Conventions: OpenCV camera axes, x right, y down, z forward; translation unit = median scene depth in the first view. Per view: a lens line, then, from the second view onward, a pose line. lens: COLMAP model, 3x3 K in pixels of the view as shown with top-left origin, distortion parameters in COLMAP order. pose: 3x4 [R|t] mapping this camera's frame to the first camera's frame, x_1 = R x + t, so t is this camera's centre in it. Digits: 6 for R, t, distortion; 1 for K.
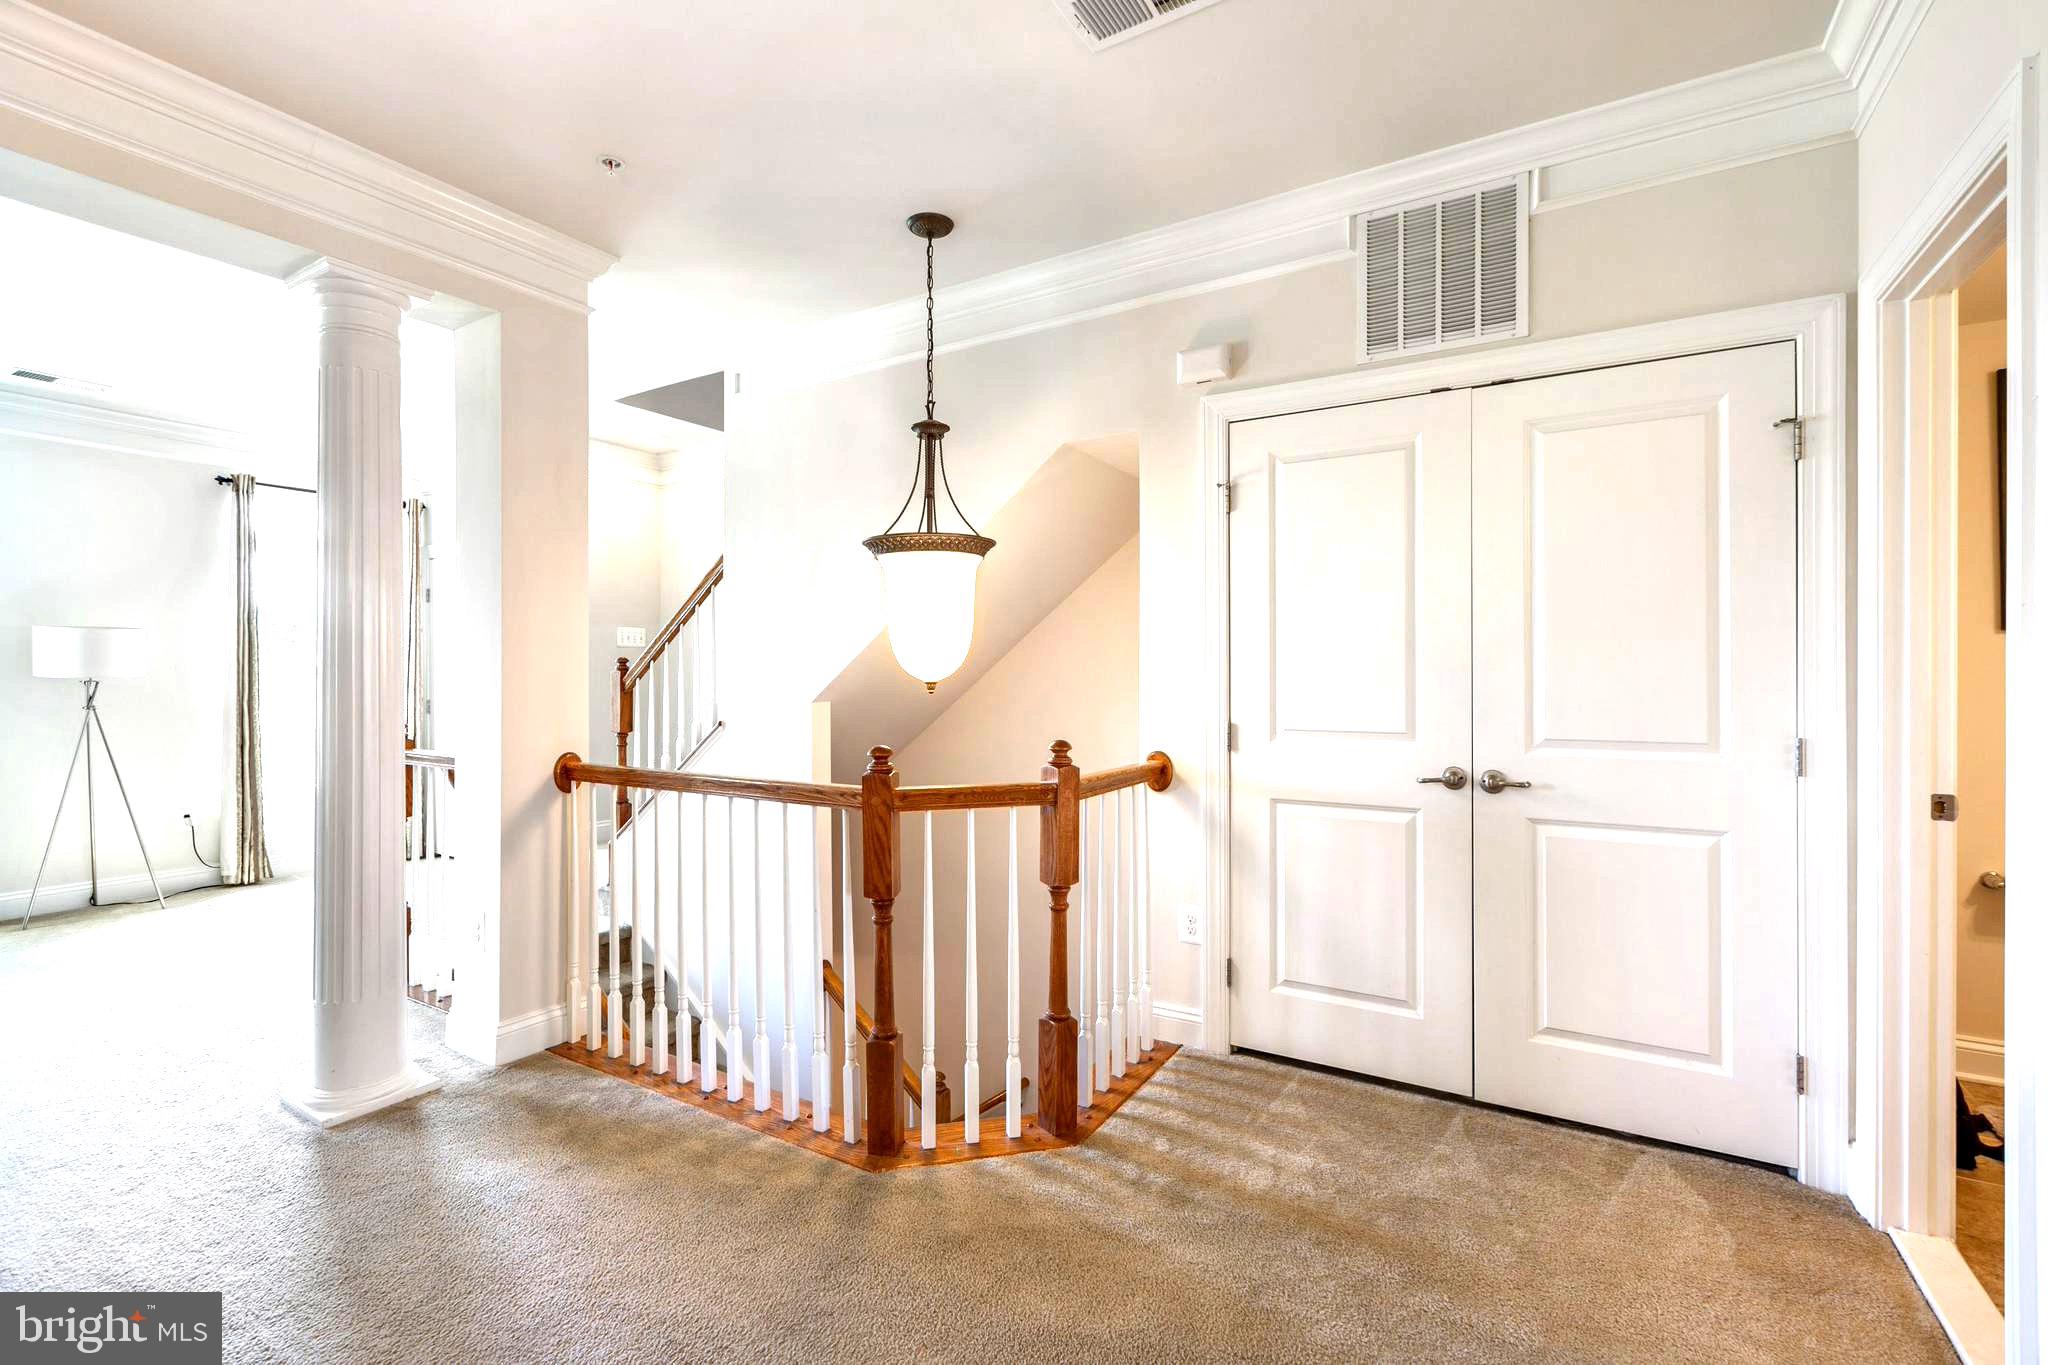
lens RADIAL K [[896.4, 0, 1022.7], [0, 896.4, 673.6], [0, 0, 1]] dist [0.003082, -0.000094]
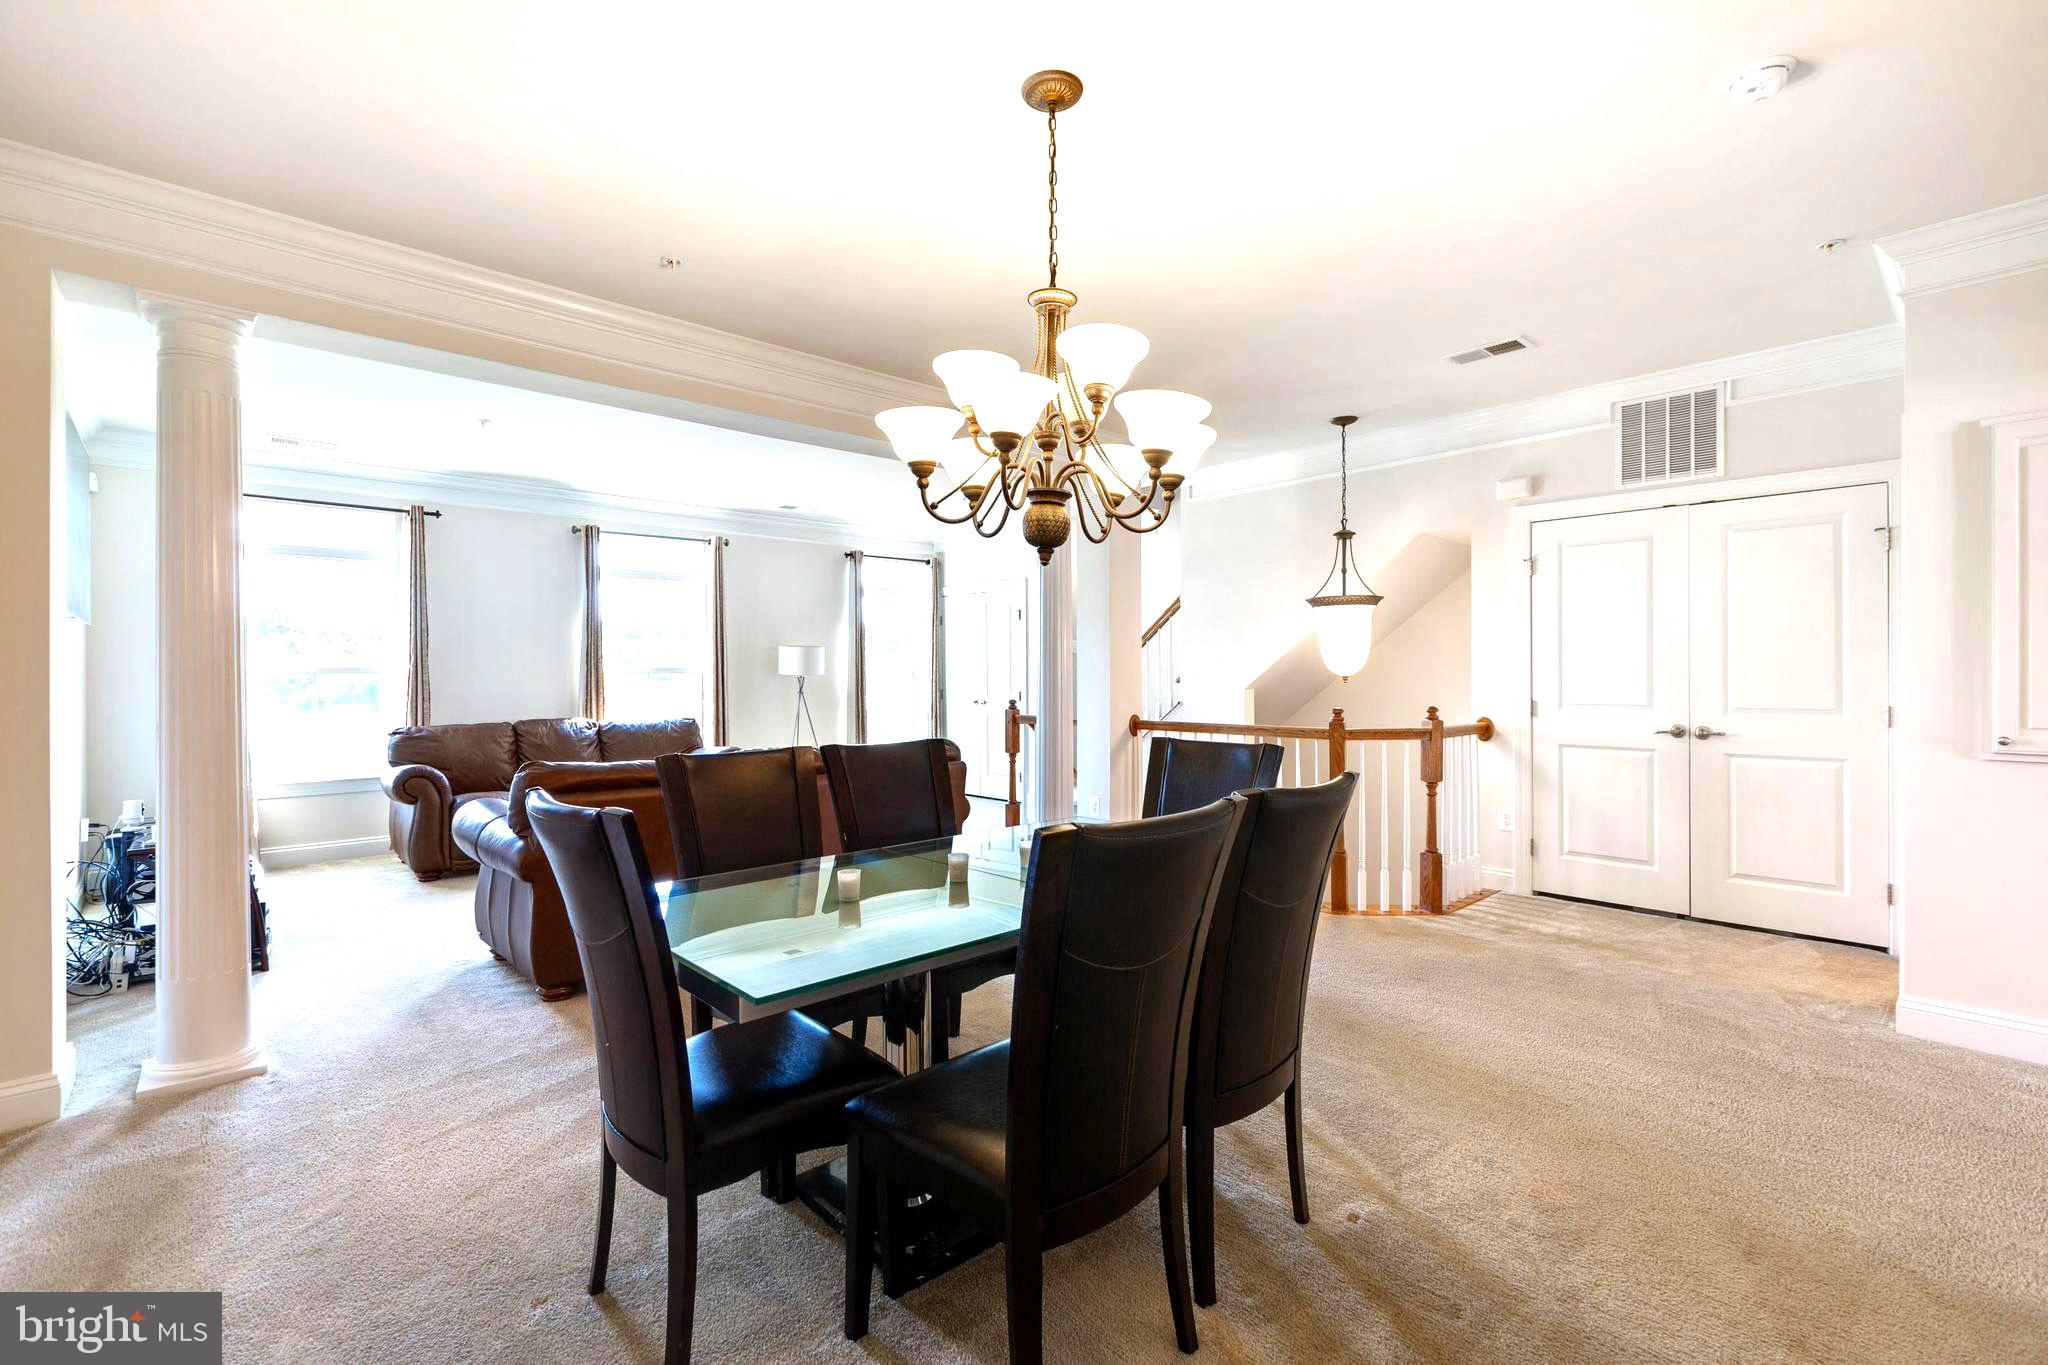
lens RADIAL K [[896.4, 0, 1022.7], [0, 896.4, 673.6], [0, 0, 1]] dist [0.003082, -0.000094]
pose [[0.958511, -0.002441, -0.285046, -0.236347], [0.003734, 0.999985, 0.003992, -0.005780], [0.285032, -0.004890, 0.958505, -1.020951]]
